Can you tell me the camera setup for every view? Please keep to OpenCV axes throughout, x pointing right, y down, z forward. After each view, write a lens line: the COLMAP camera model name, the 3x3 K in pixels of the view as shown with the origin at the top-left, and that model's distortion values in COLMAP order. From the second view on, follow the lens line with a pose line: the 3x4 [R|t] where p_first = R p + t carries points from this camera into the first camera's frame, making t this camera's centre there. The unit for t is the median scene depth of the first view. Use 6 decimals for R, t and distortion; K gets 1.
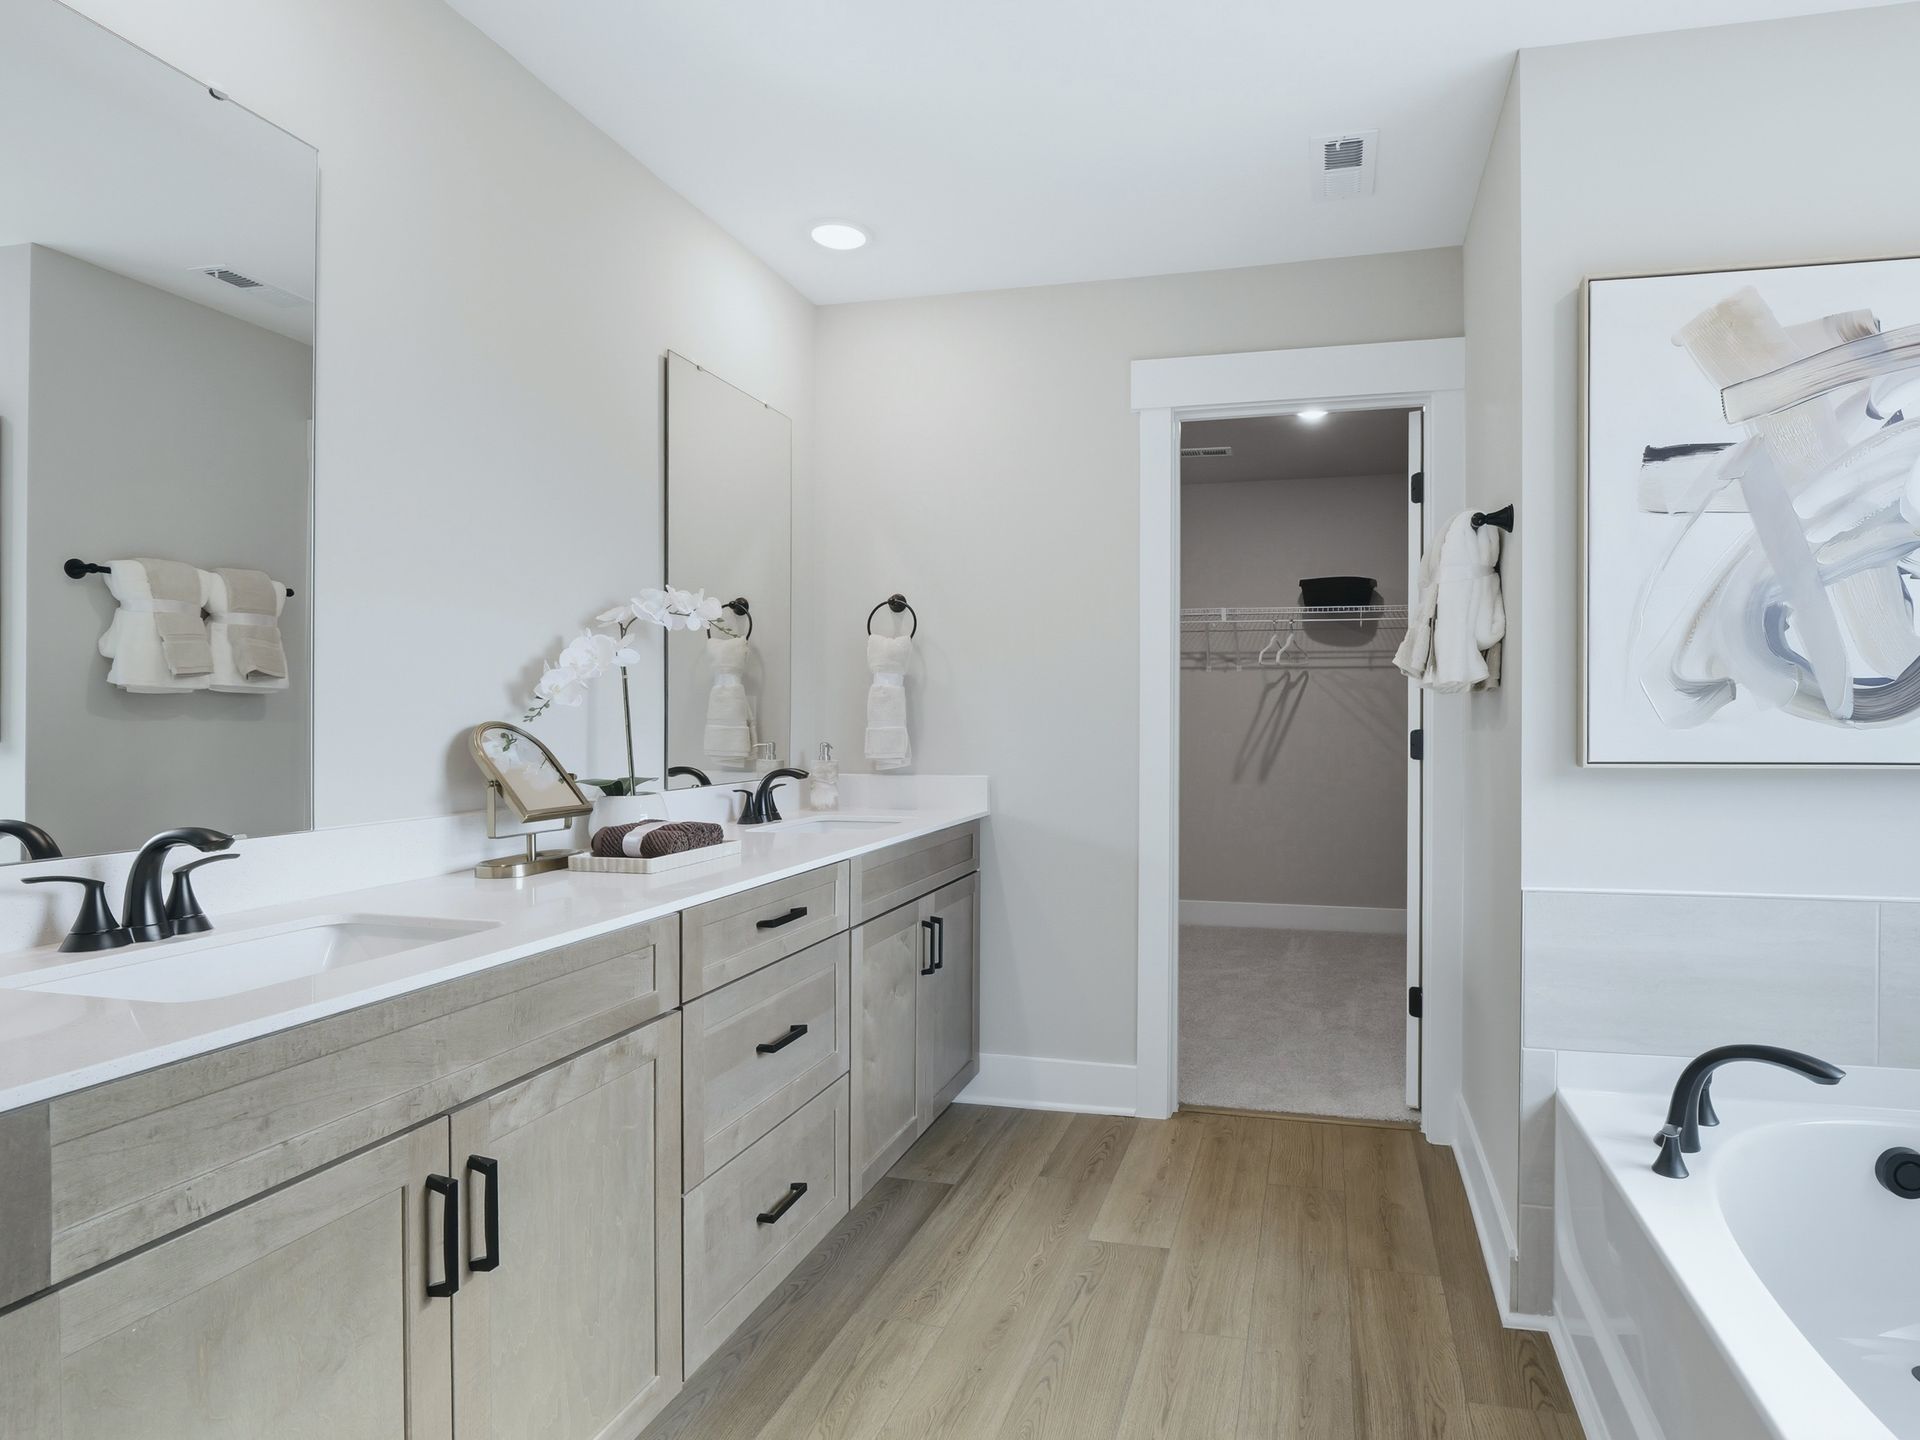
lens RADIAL K [[1056.1, 0, 1058.2], [0, 1056.1, 720.6], [0, 0, 1]] dist [-0.010909, -0.000813]
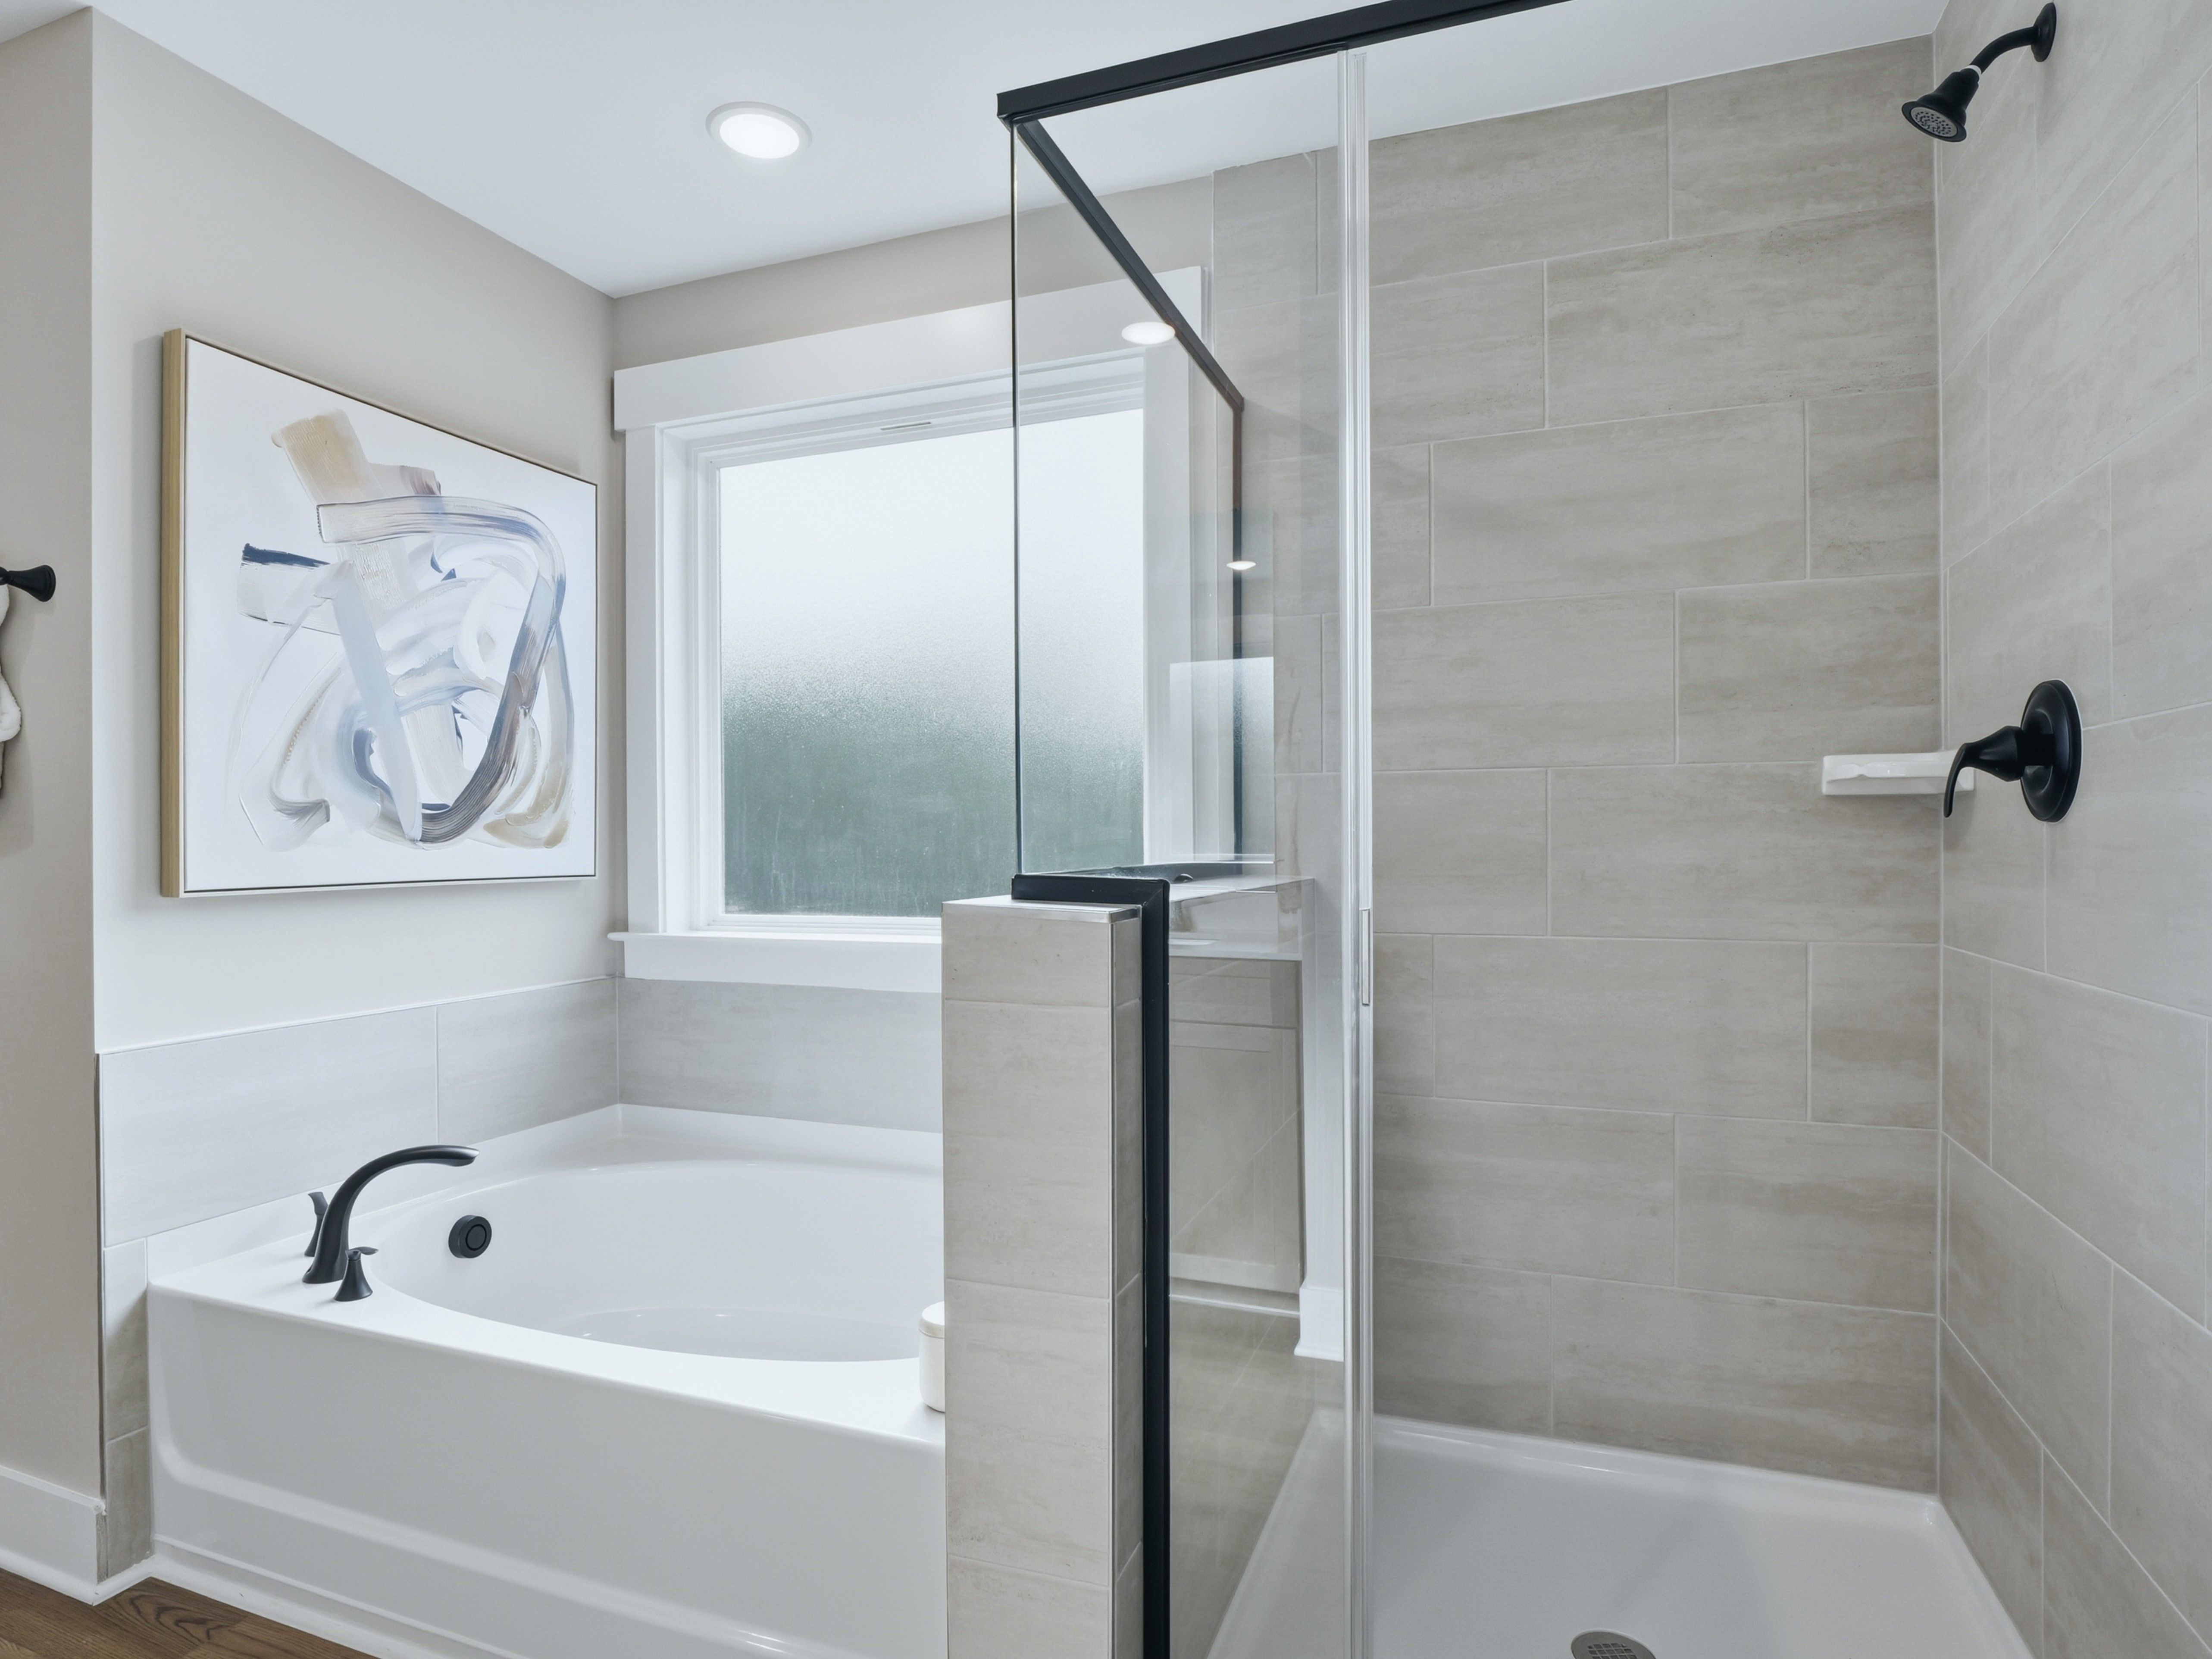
lens RADIAL K [[1216.8, 0, 1110.1], [0, 1216.8, 837.6], [0, 0, 1]] dist [-0.010909, -0.000813]
pose [[0.132988, 0.000732, 0.991117, -0.395226], [0.004556, 0.999989, -0.001350, 0.000250], [-0.991107, 0.004695, 0.132984, 0.118532]]
